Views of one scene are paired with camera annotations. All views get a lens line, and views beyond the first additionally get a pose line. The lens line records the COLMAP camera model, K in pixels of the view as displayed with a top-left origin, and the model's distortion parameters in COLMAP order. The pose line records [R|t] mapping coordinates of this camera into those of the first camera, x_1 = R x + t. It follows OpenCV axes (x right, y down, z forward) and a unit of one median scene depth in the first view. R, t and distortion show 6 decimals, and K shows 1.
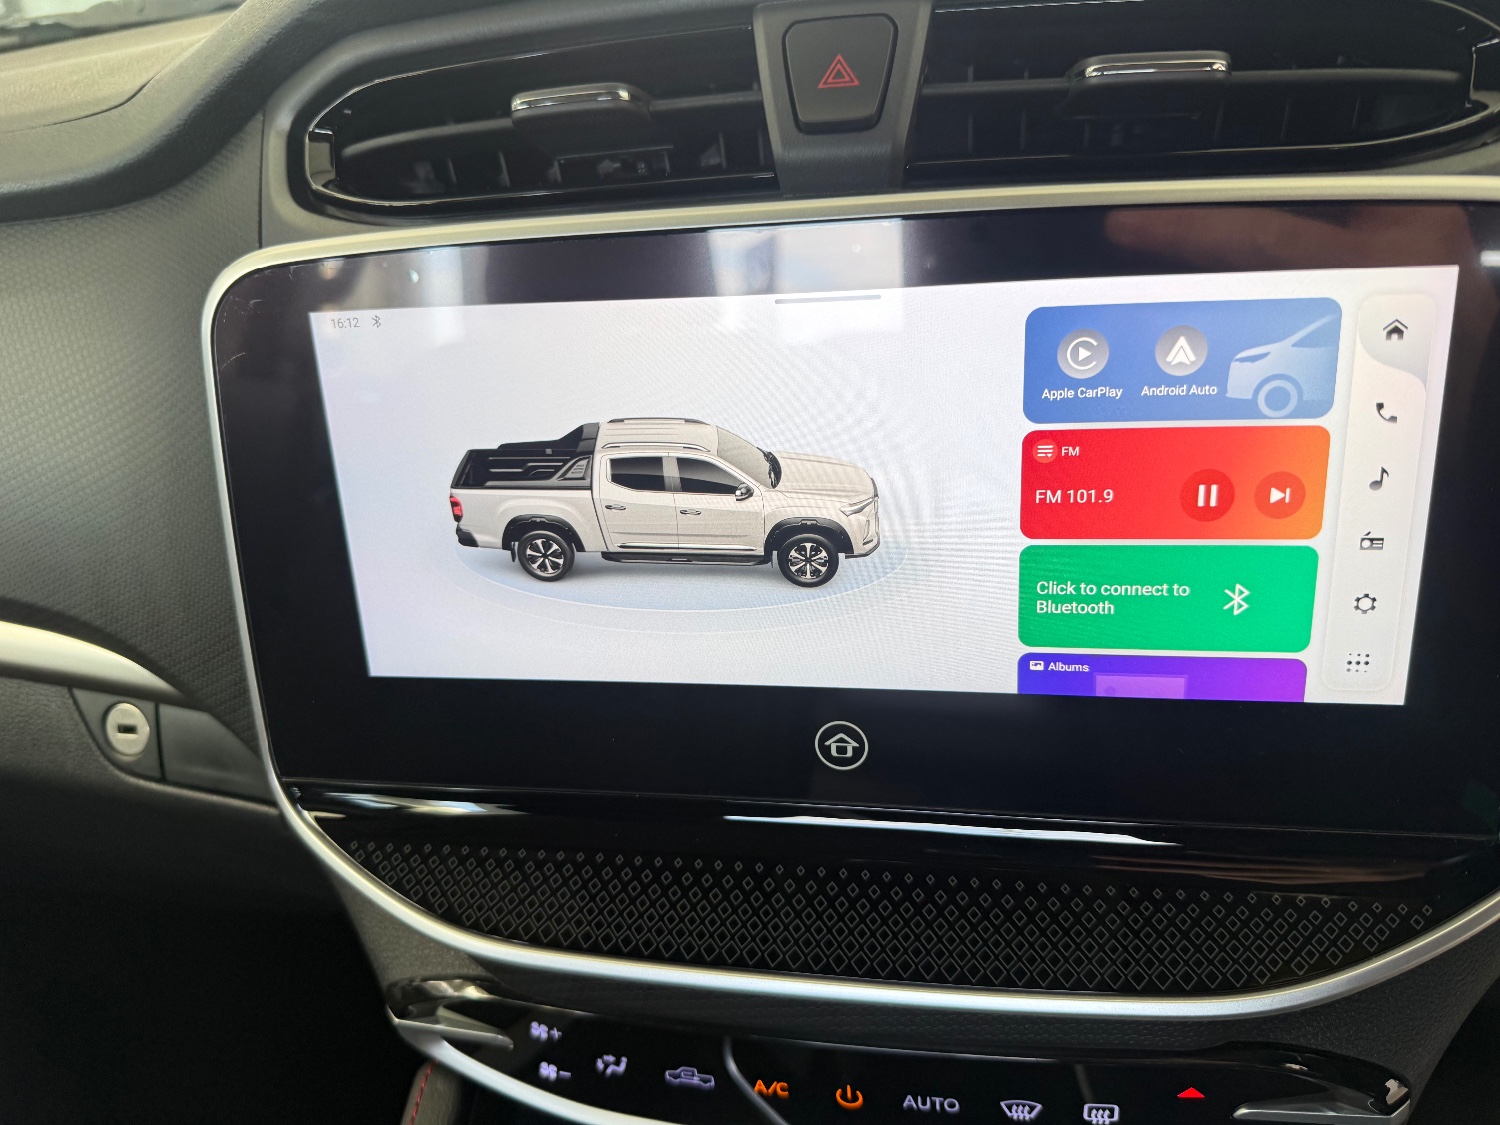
lens RADIAL K [[1008.3, 0, 746.3], [0, 1008.3, 562.4], [0, 0, 1]] dist [0.080108, -0.196878]
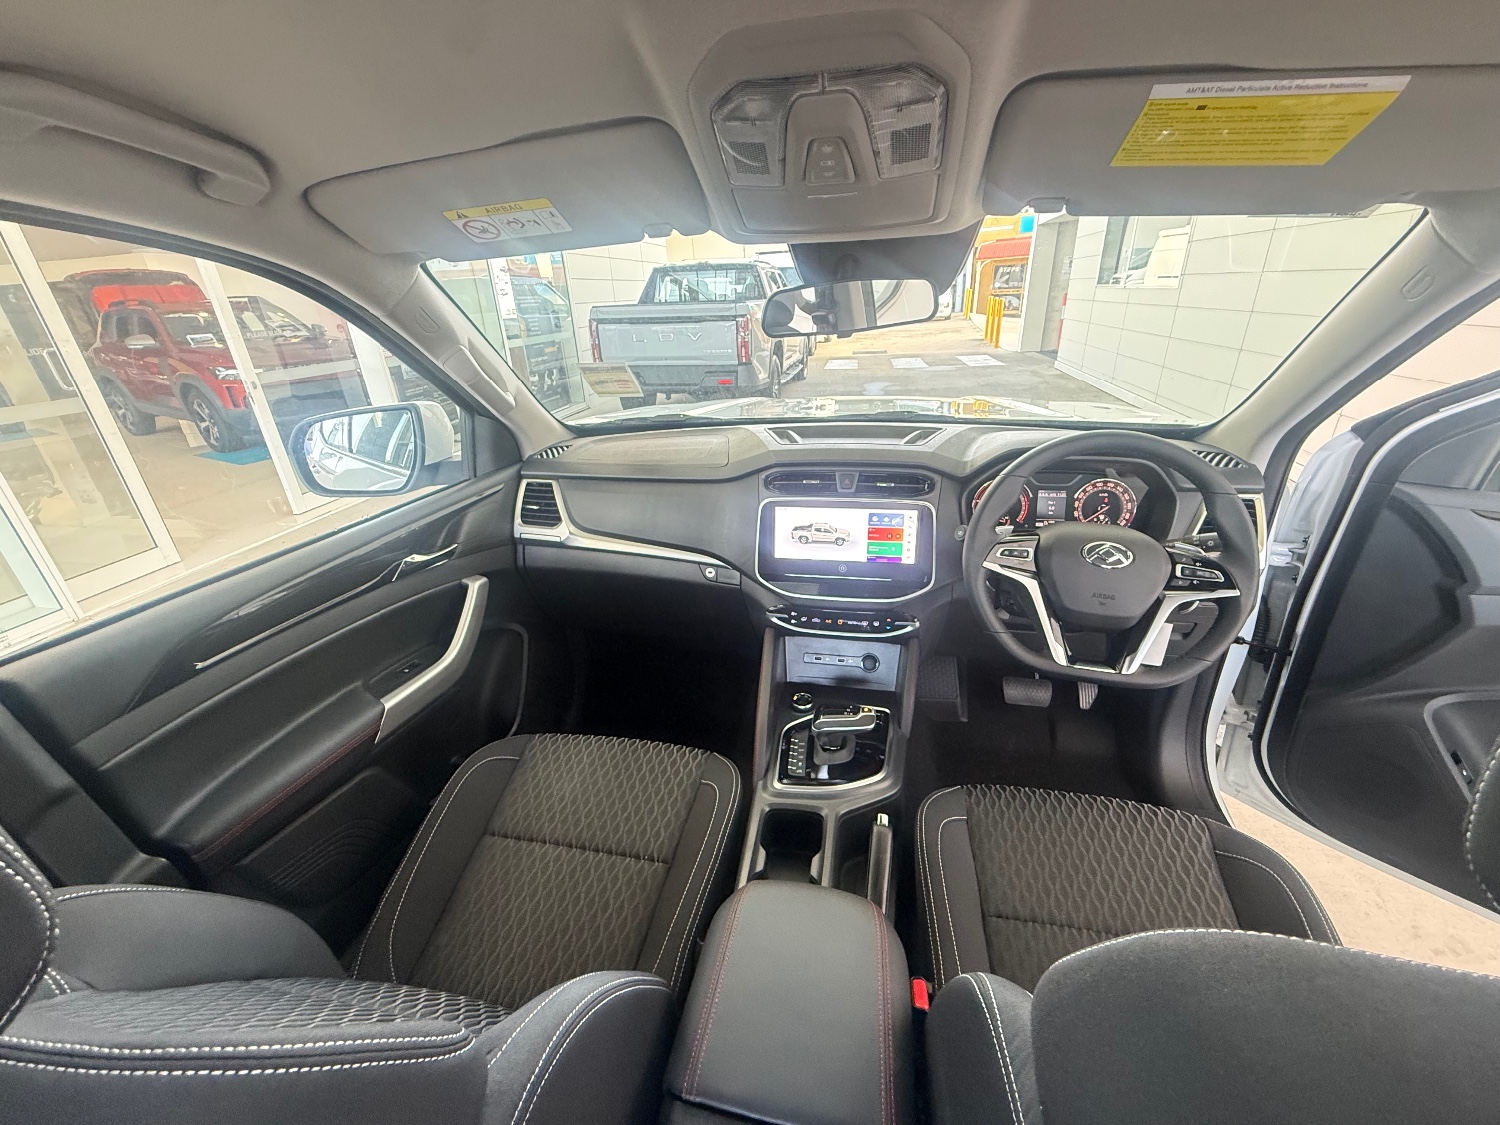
lens RADIAL K [[581.9, 0, 749.6], [0, 581.9, 581.6], [0, 0, 1]] dist [0.000565, -0.000026]
pose [[0.998540, 0.053405, 0.008084, -0.624449], [-0.053119, 0.998070, -0.032156, 0.458515], [-0.009786, 0.031680, 0.999450, -3.301655]]
